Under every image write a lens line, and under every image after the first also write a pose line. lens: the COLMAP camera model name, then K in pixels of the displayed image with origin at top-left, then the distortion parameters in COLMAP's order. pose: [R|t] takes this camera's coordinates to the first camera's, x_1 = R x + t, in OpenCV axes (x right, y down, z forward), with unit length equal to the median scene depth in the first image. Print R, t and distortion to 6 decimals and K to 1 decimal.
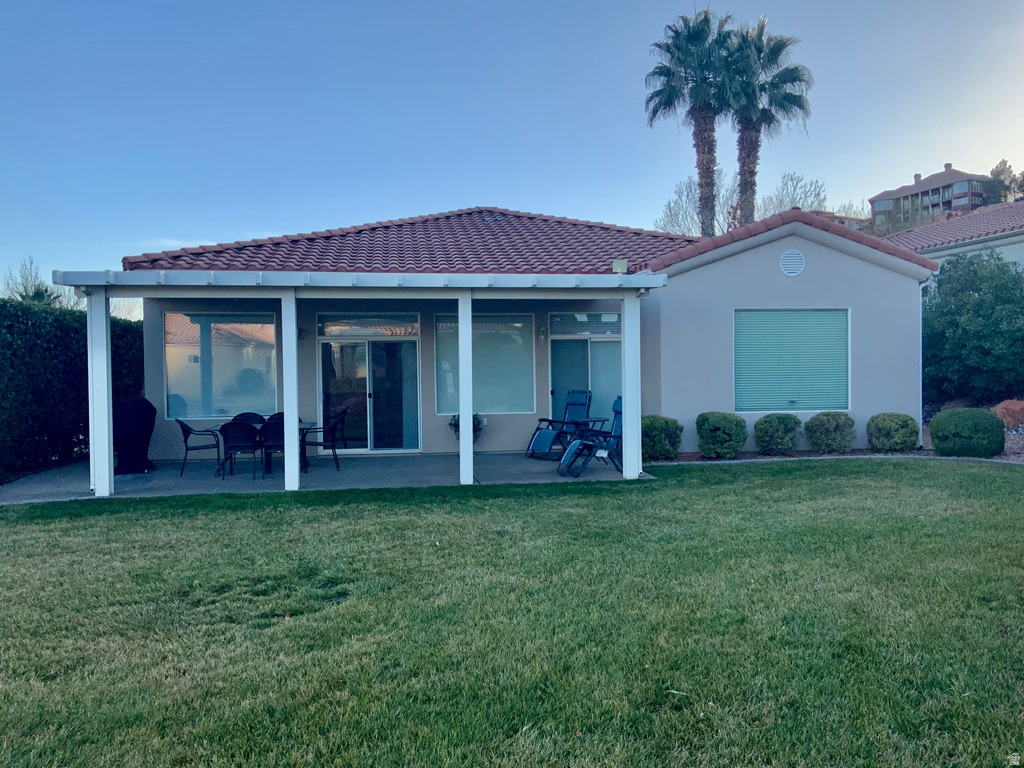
lens RADIAL K [[844.6, 0, 505.2], [0, 844.6, 381.6], [0, 0, 1]] dist [0.109001, -0.213800]
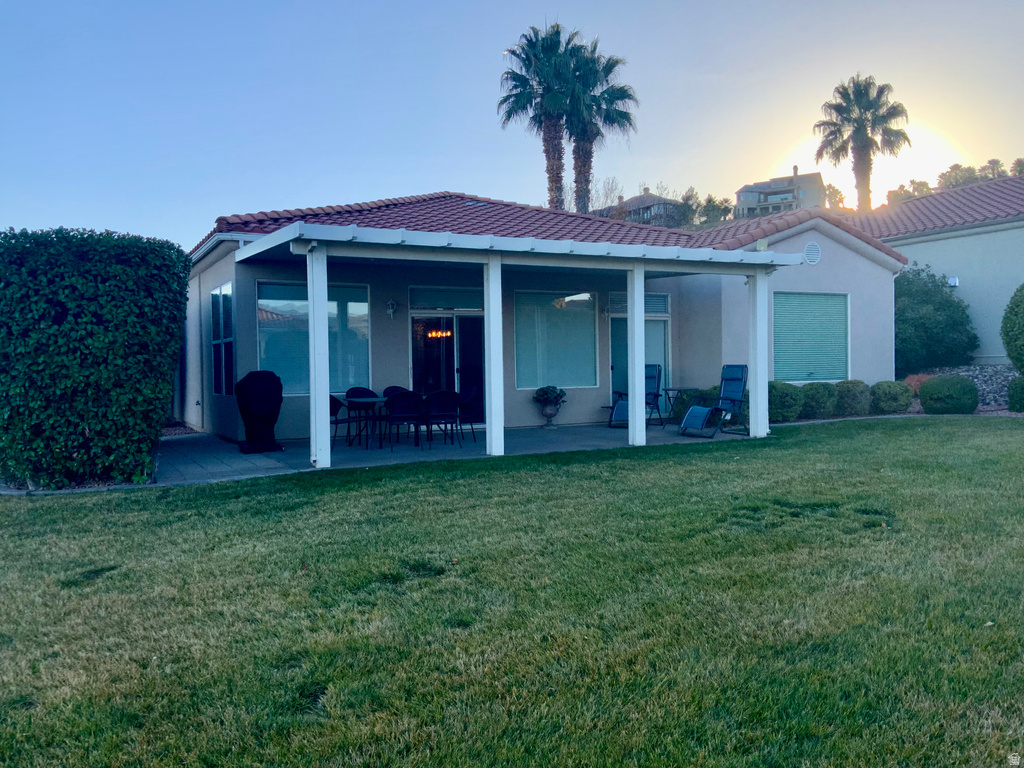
lens RADIAL K [[843.8, 0, 514.5], [0, 843.8, 389.5], [0, 0, 1]] dist [0.093783, -0.175440]
pose [[0.943528, -0.013931, 0.330999, -0.171979], [0.012703, 0.999902, 0.005872, 0.013504], [-0.331048, -0.001336, 0.943613, 0.016666]]
